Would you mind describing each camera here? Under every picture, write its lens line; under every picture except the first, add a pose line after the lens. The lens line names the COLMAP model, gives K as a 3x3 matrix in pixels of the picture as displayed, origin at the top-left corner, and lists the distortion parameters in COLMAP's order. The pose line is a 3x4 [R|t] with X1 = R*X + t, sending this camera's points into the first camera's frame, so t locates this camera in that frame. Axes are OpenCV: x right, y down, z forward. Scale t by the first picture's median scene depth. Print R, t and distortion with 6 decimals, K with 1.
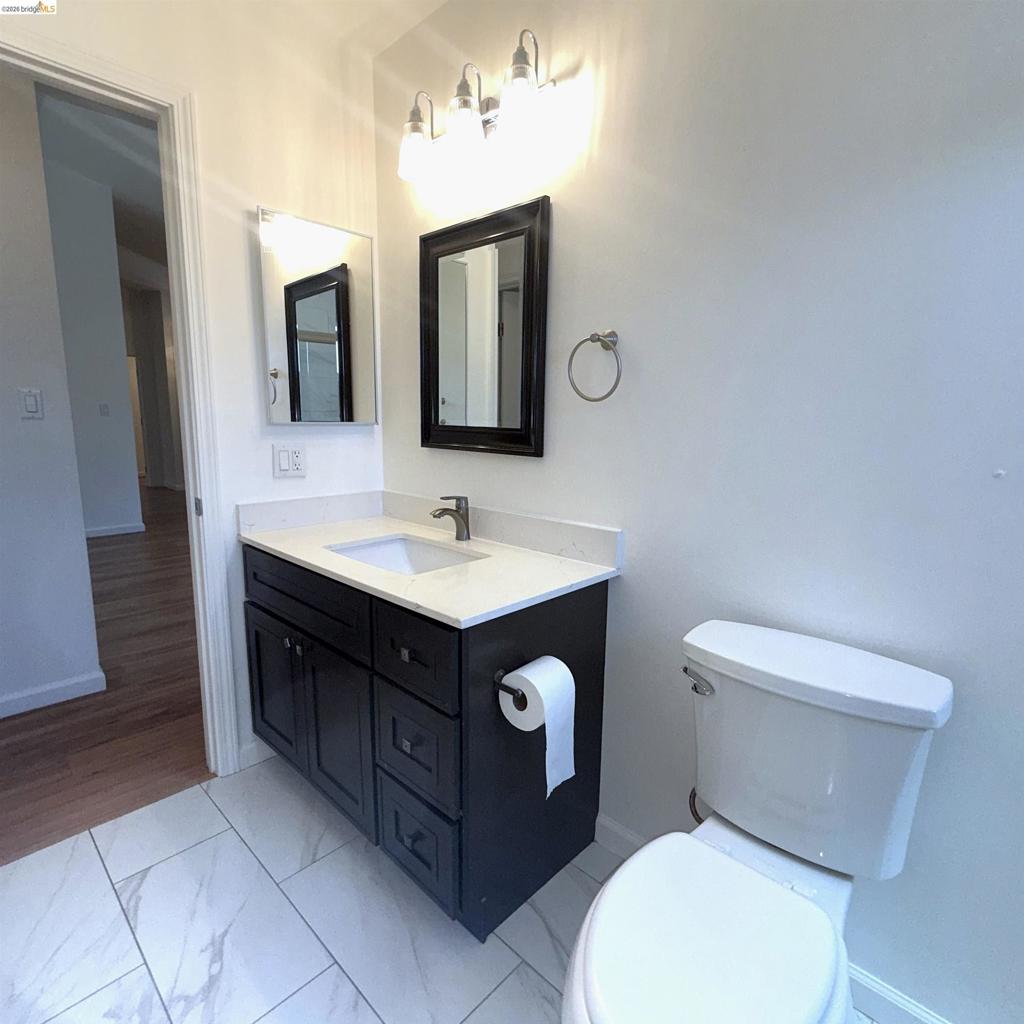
lens RADIAL K [[553.6, 0, 506.5], [0, 553.6, 511.8], [0, 0, 1]] dist [0.002199, 0.000645]
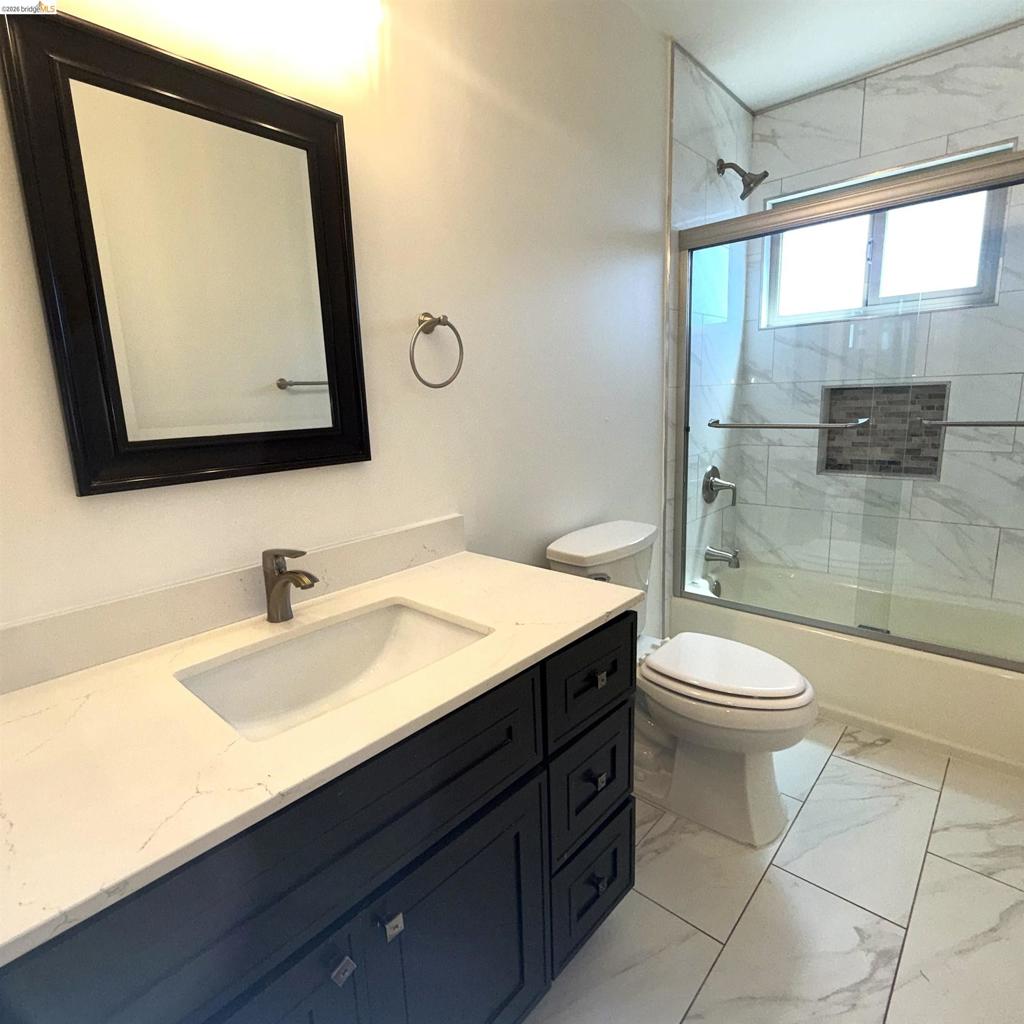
lens RADIAL K [[582.9, 0, 498.7], [0, 582.9, 510.9], [0, 0, 1]] dist [0.001210, 0.000570]
pose [[-0.015880, -0.214577, 0.976578, -0.804295], [0.206075, 0.955030, 0.213194, -0.177138], [-0.978407, 0.204633, 0.029053, 0.851743]]
